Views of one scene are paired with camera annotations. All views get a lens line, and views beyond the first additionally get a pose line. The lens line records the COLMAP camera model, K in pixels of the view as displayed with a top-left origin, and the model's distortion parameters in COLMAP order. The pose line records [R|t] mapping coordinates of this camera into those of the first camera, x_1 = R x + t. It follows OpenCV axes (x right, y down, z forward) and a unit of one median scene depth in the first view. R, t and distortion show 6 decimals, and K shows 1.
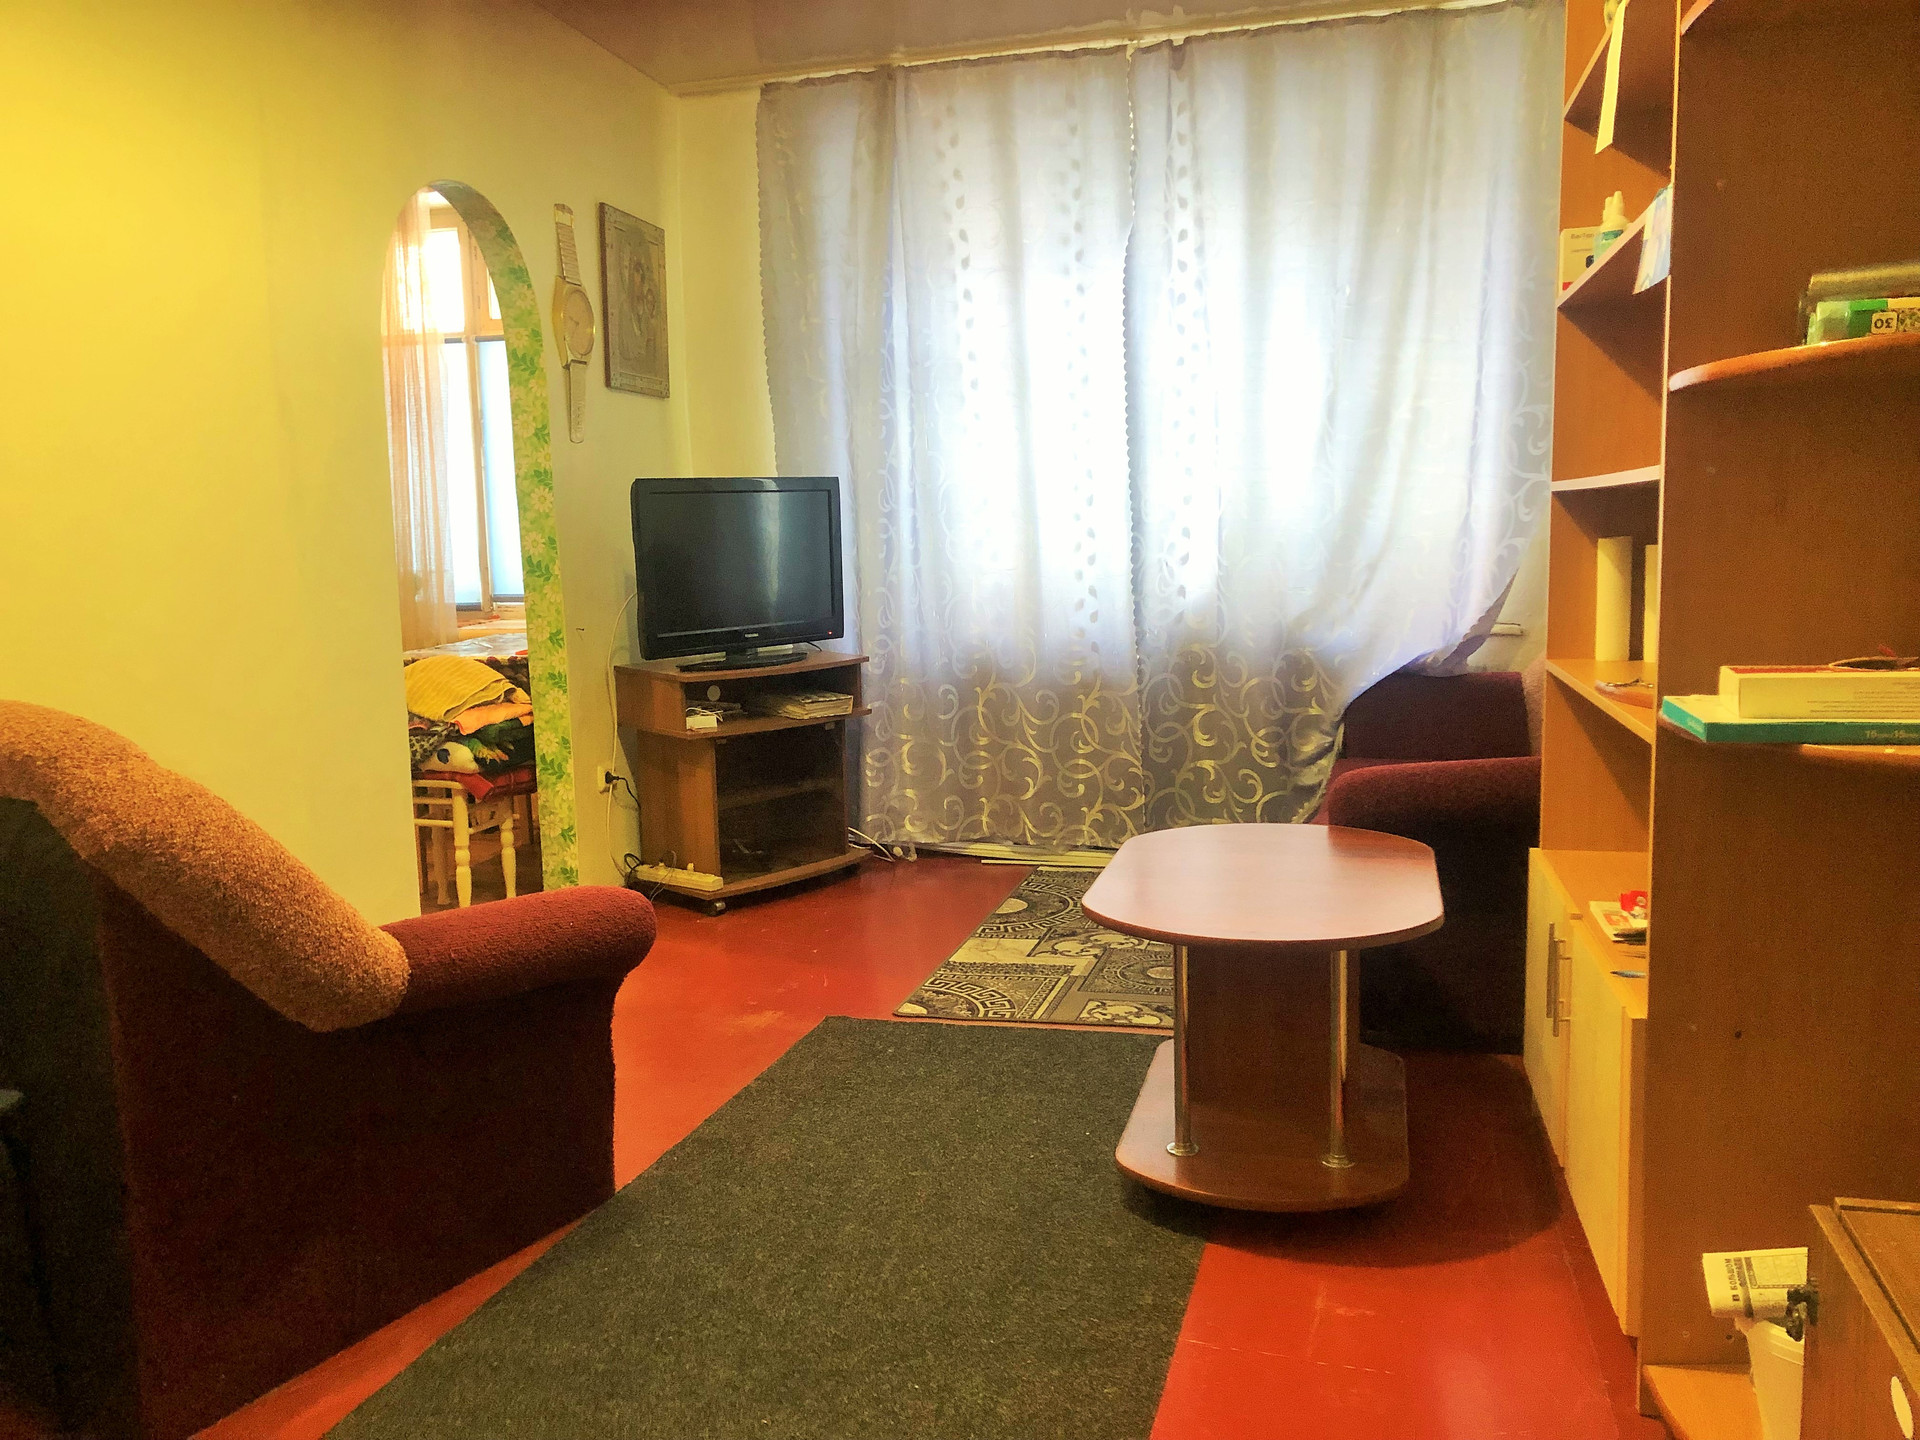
lens RADIAL K [[1561.2, 0, 966.7], [0, 1561.2, 746.4], [0, 0, 1]] dist [0.023770, -0.023714]
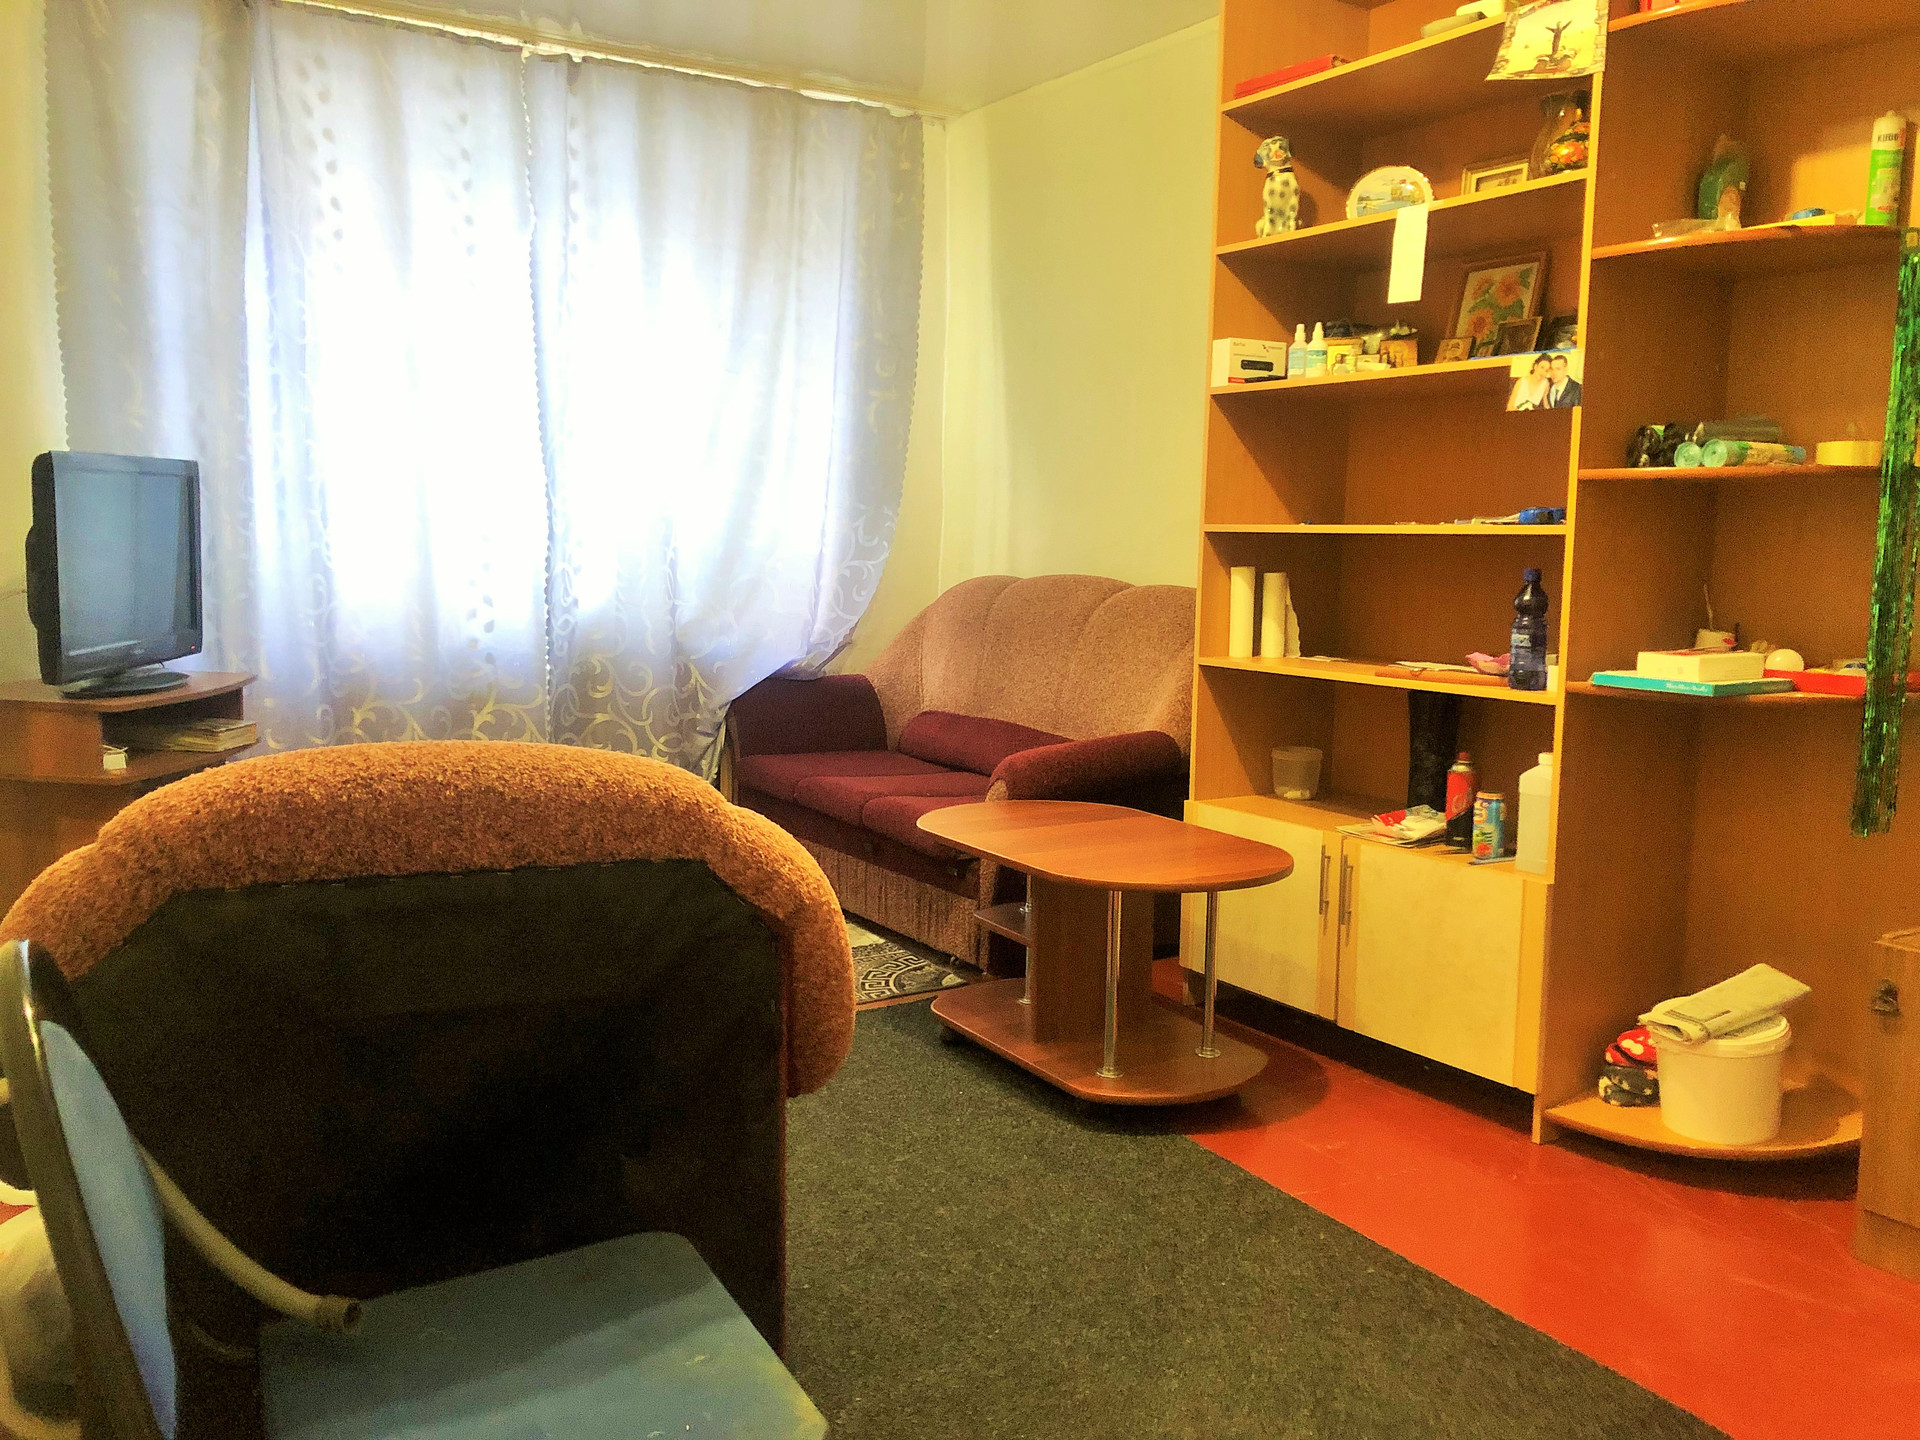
lens RADIAL K [[1561.2, 0, 953.3], [0, 1561.2, 725.2], [0, 0, 1]] dist [0.023770, -0.023714]
pose [[0.695537, -0.047733, 0.716903, -0.453737], [0.062835, 0.998009, 0.005487, -0.011548], [-0.715737, 0.041231, 0.697151, 0.144421]]
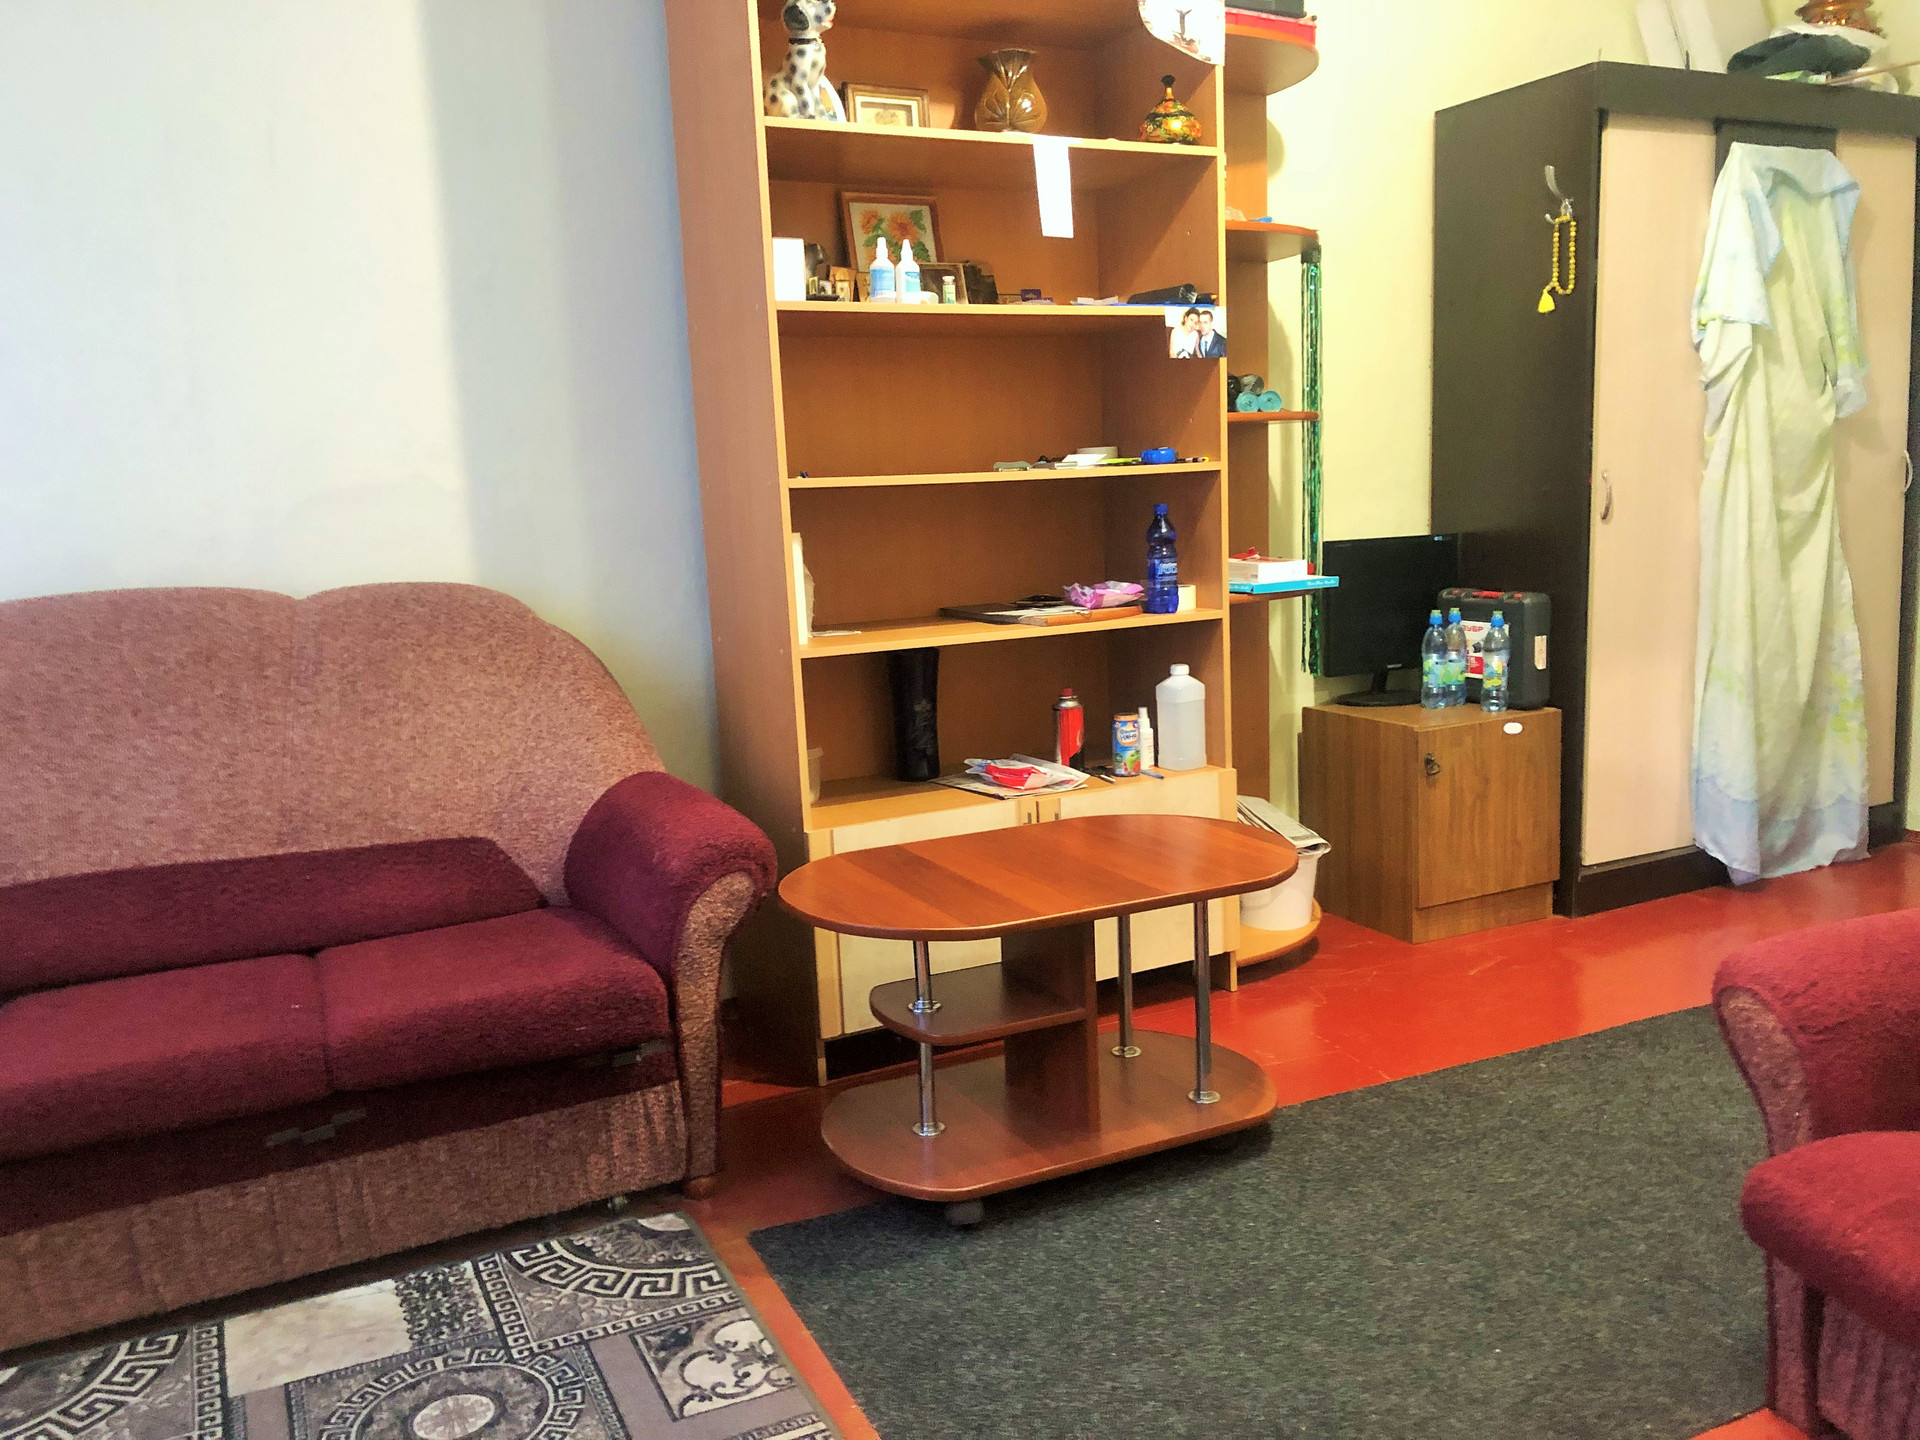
lens RADIAL K [[1561.2, 0, 969.7], [0, 1561.2, 729.5], [0, 0, 1]] dist [0.023770, -0.023714]
pose [[-0.652147, -0.063983, 0.755388, -0.305569], [0.164203, 0.960855, 0.223147, -0.135332], [-0.740096, 0.269562, -0.616113, 0.979371]]
